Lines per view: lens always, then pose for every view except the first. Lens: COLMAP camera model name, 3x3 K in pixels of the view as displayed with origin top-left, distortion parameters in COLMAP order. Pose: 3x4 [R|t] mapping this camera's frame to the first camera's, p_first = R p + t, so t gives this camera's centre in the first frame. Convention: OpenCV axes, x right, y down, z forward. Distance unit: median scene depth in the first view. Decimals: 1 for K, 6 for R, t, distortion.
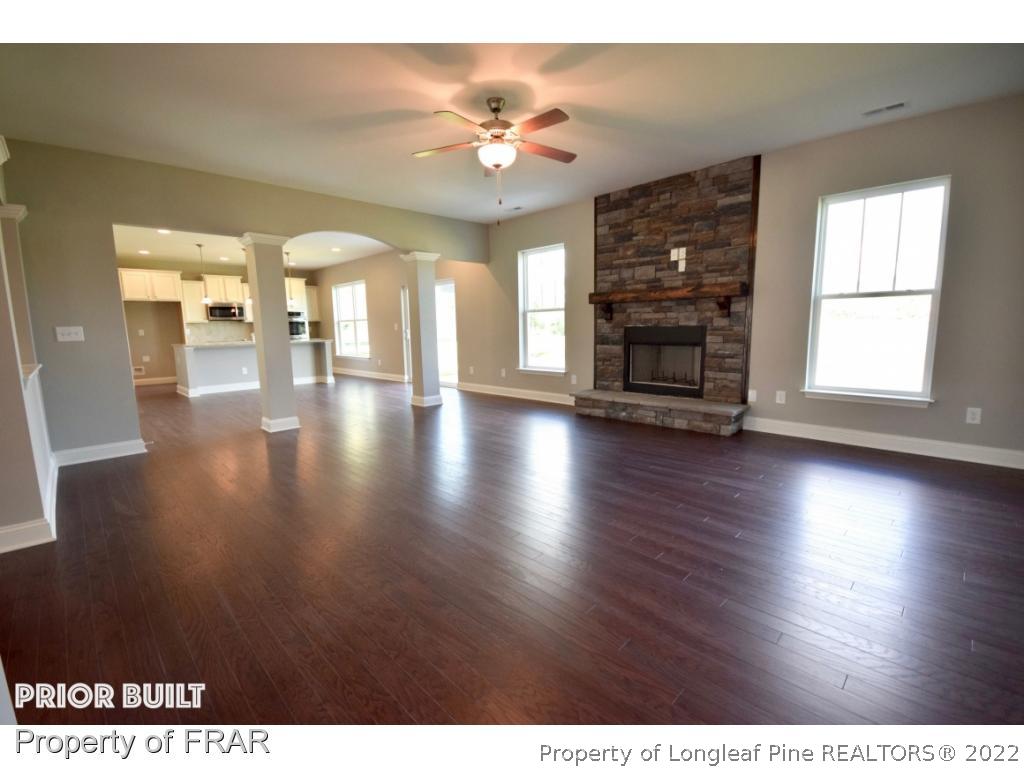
lens RADIAL K [[458.1, 0, 512.0], [0, 458.1, 384.0], [0, 0, 1]] dist [-0.017182, -0.000365]
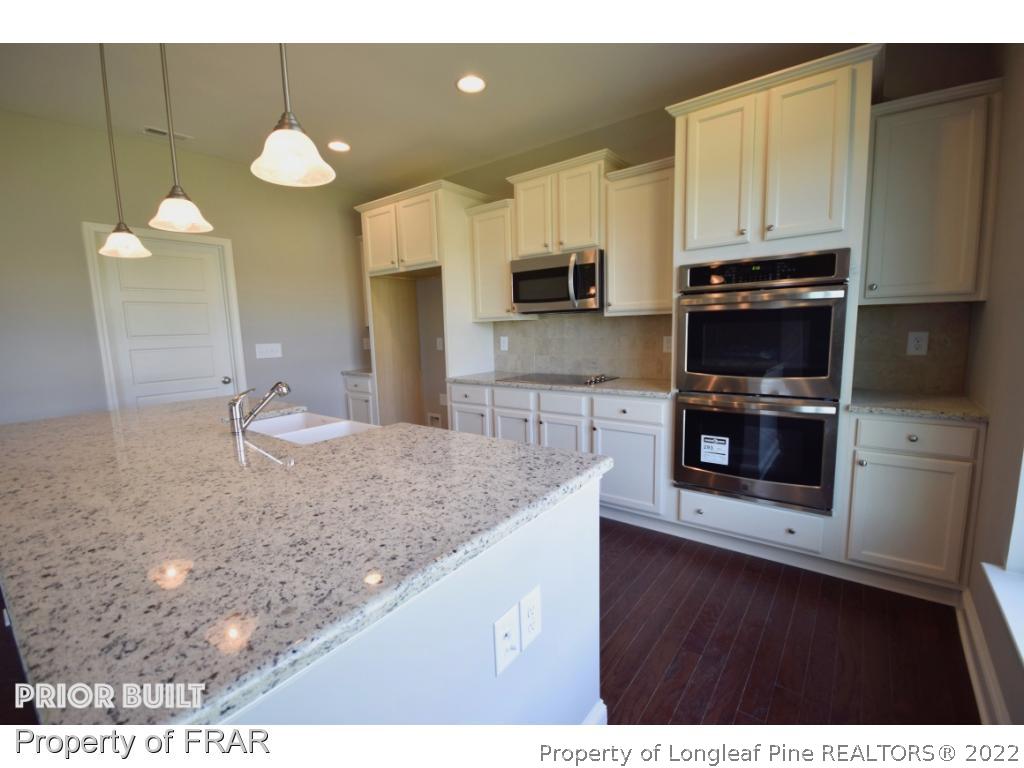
lens RADIAL K [[458.1, 0, 512.0], [0, 458.1, 384.0], [0, 0, 1]] dist [-0.017182, -0.000365]
pose [[0.118140, 0.138080, -0.983350, -0.347773], [-0.088760, 0.987789, 0.128040, -0.141256], [0.989022, 0.072155, 0.128954, 1.025547]]
